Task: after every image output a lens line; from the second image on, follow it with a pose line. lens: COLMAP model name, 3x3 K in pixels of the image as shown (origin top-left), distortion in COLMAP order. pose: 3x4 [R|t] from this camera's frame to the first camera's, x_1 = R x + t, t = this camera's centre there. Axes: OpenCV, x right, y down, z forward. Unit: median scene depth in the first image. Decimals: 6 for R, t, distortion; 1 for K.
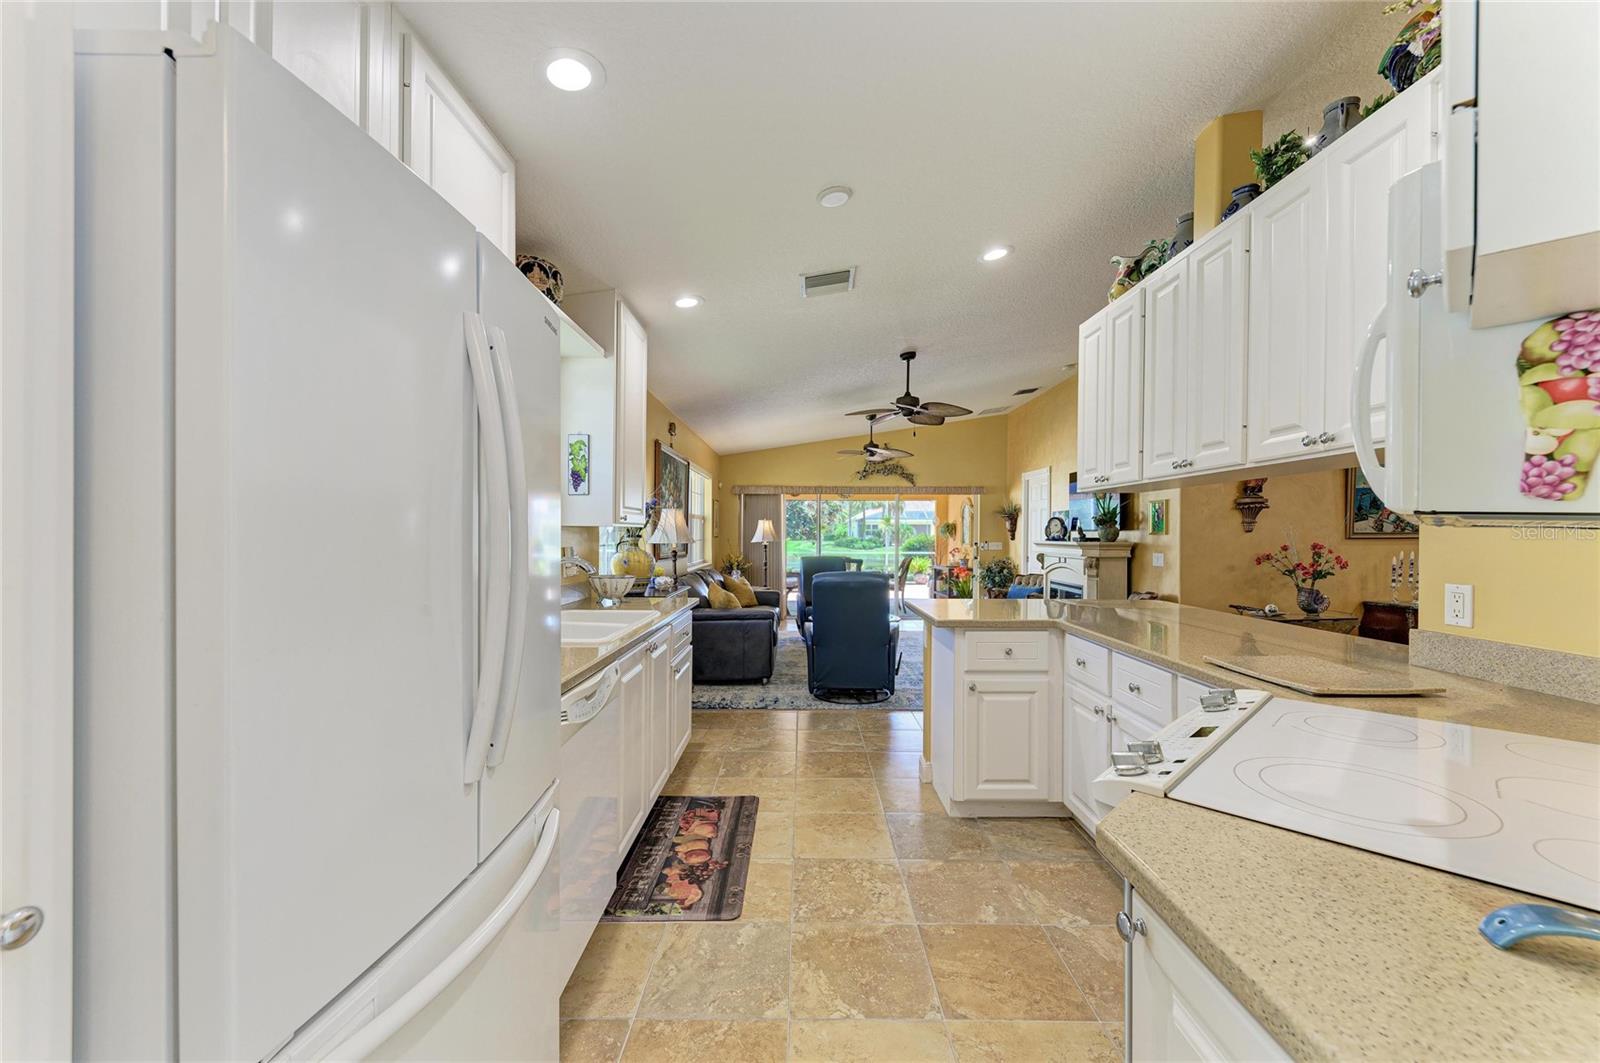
lens RADIAL K [[624.6, 0, 802.5], [0, 624.6, 542.7], [0, 0, 1]] dist [0.015704, -0.000377]
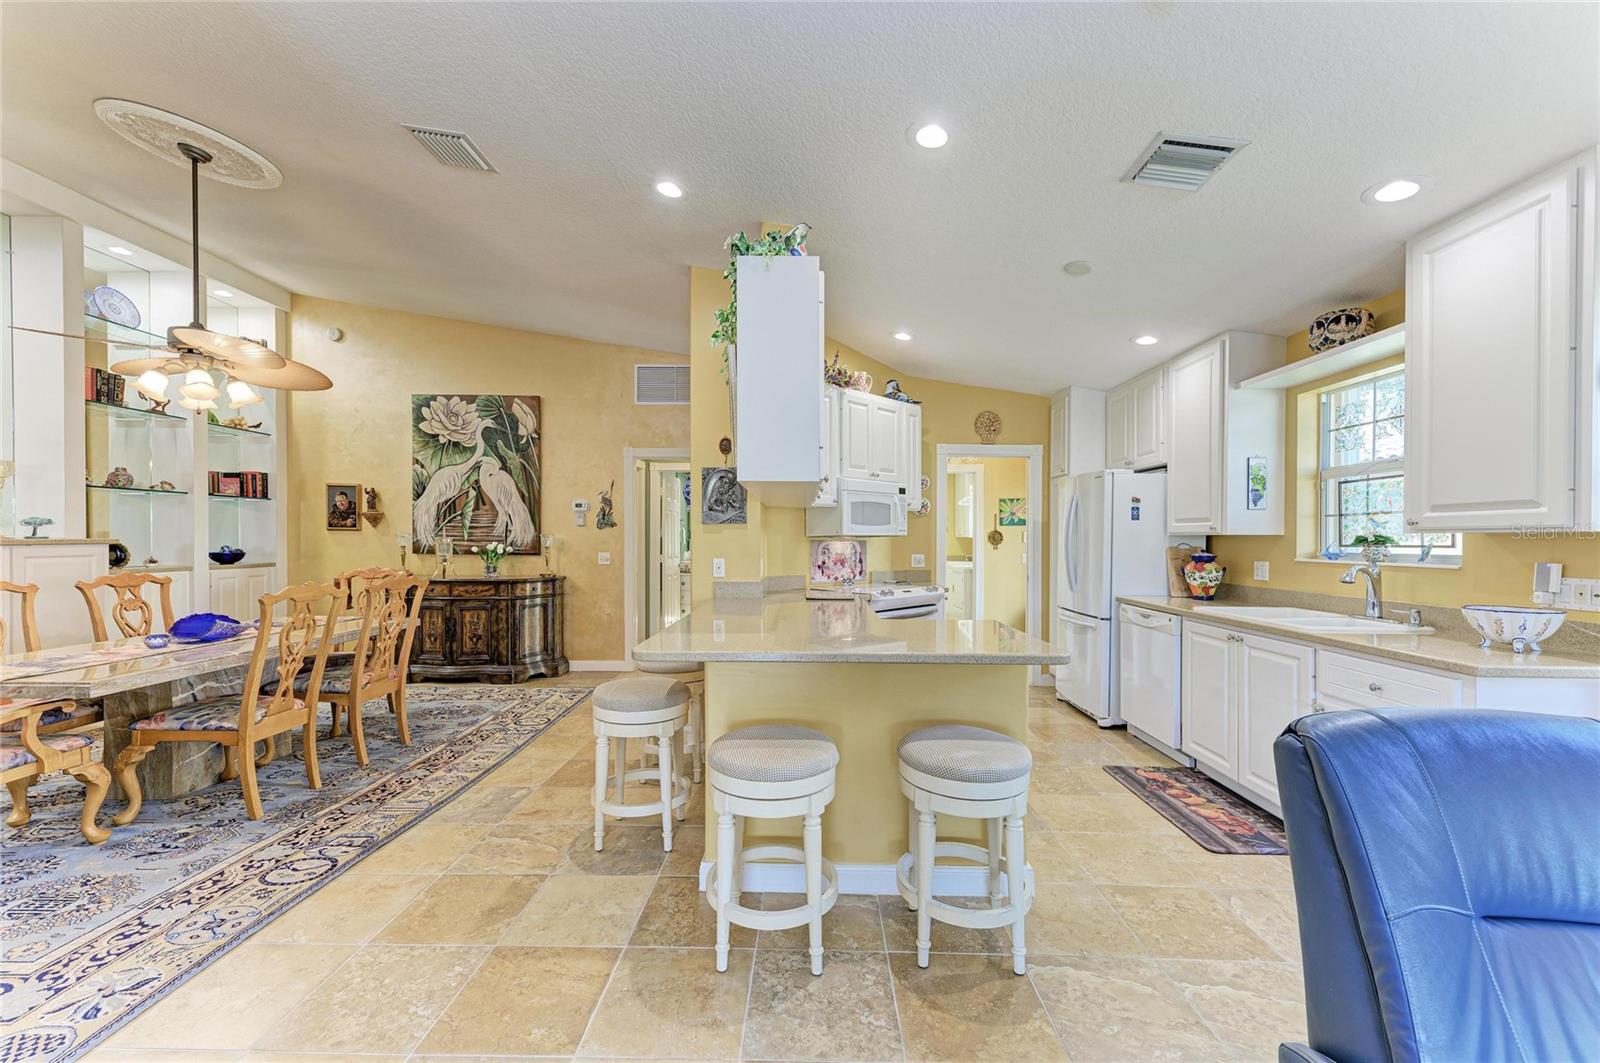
lens RADIAL K [[624.6, 0, 802.5], [0, 624.6, 542.7], [0, 0, 1]] dist [0.015704, -0.000377]
pose [[-0.999834, -0.010330, 0.014987, 0.306027], [-0.010114, 0.999845, 0.014429, -0.013203], [-0.015133, 0.014275, -0.999784, 1.195917]]
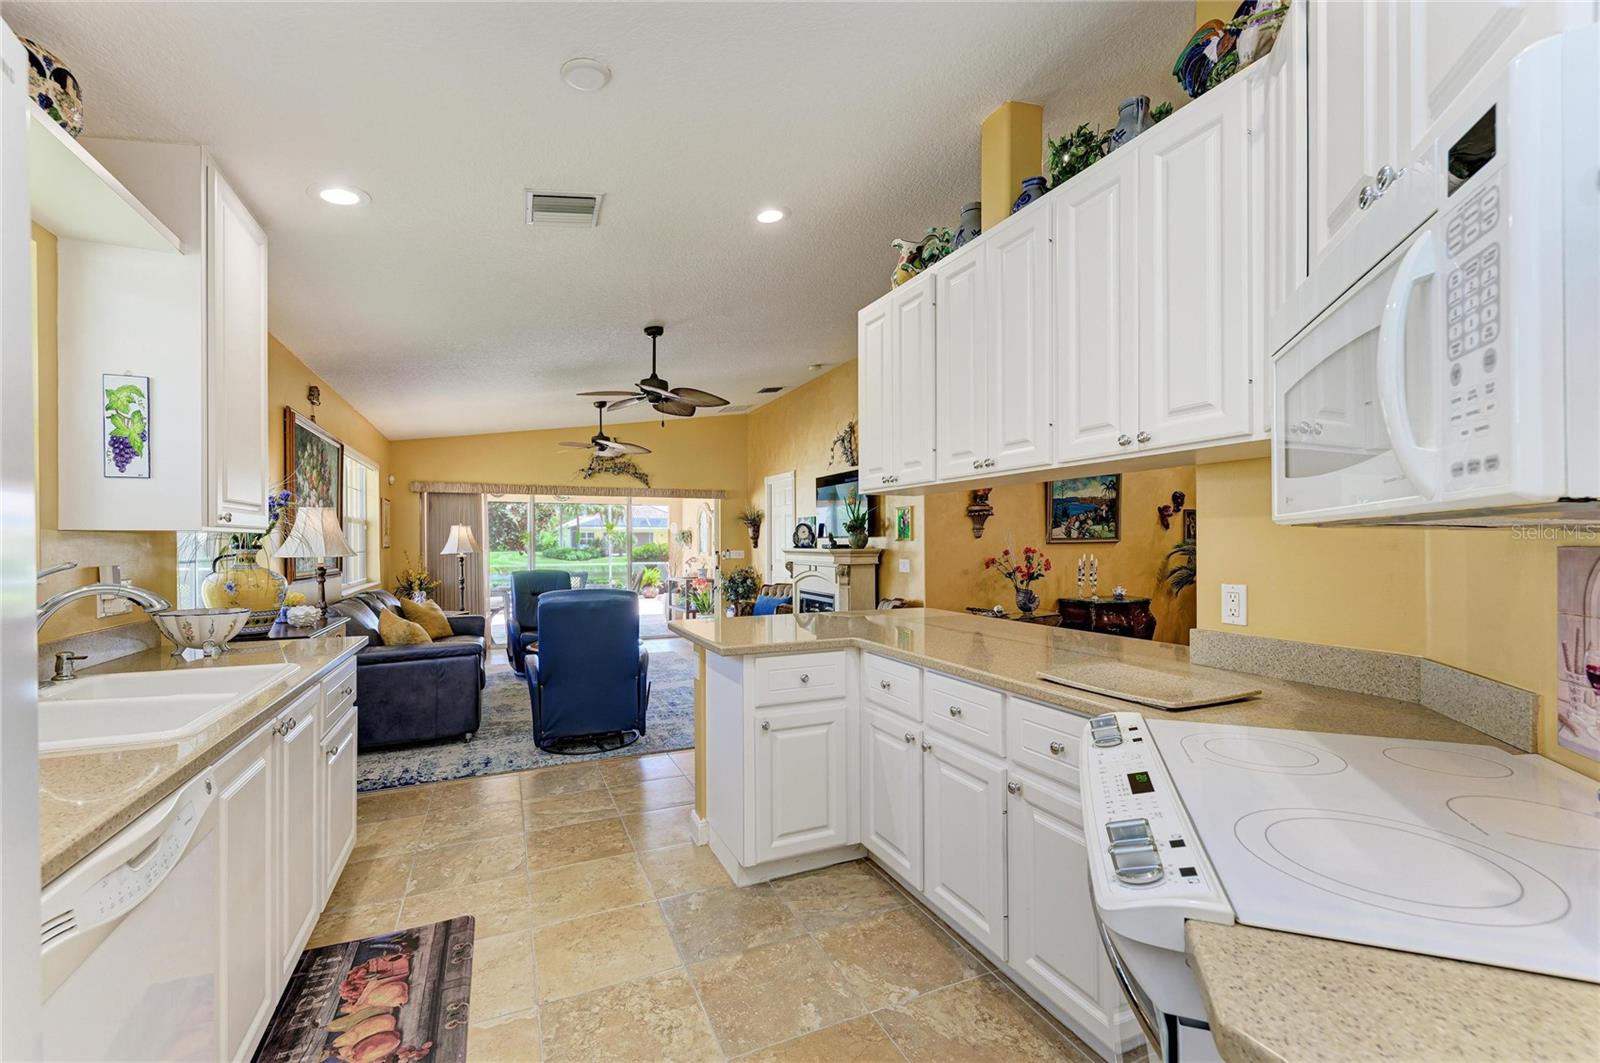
lens RADIAL K [[667.1, 0, 802.7], [0, 667.1, 550.7], [0, 0, 1]] dist [0.020218, -0.008367]
pose [[0.911393, -0.011507, 0.411377, -0.025269], [0.012270, 0.999924, 0.000787, 0.000001], [-0.411355, 0.004330, 0.911465, 0.101191]]
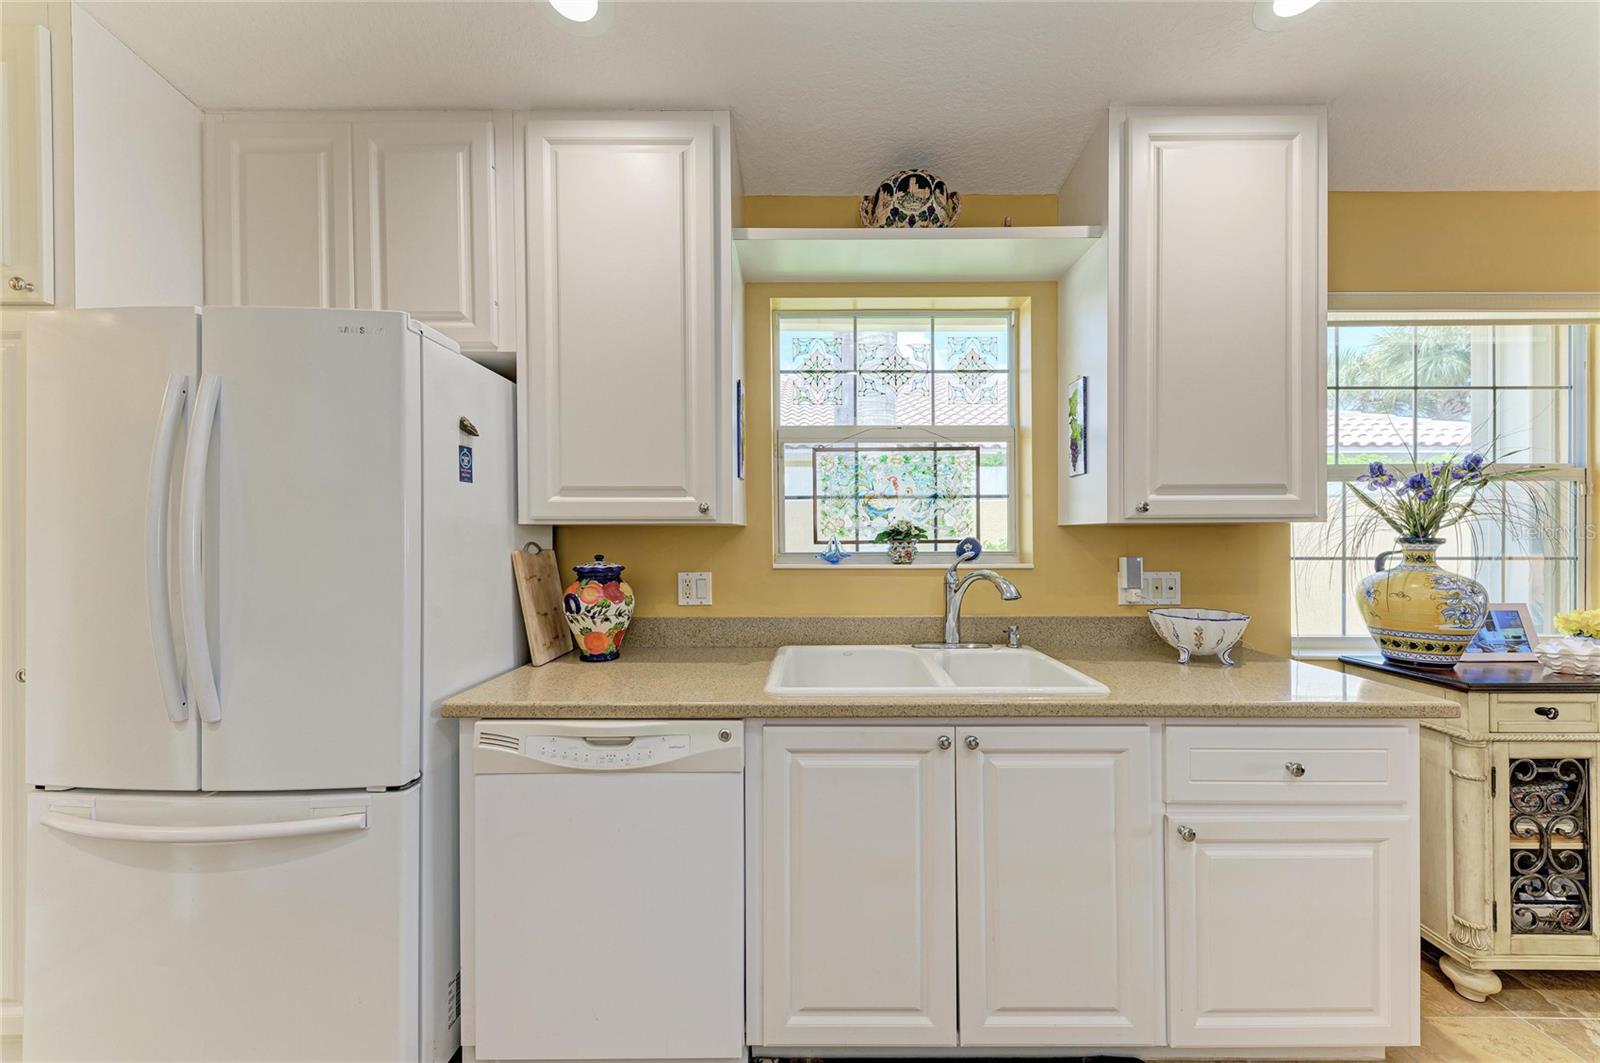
lens RADIAL K [[575.4, 0, 825.2], [0, 575.4, 542.9], [0, 0, 1]] dist [0.001861, 0.000180]
pose [[0.001745, 0.003280, -0.999993, 0.152516], [-0.004890, 0.999983, 0.003272, -0.006720], [0.999987, 0.004884, 0.001761, 0.483025]]
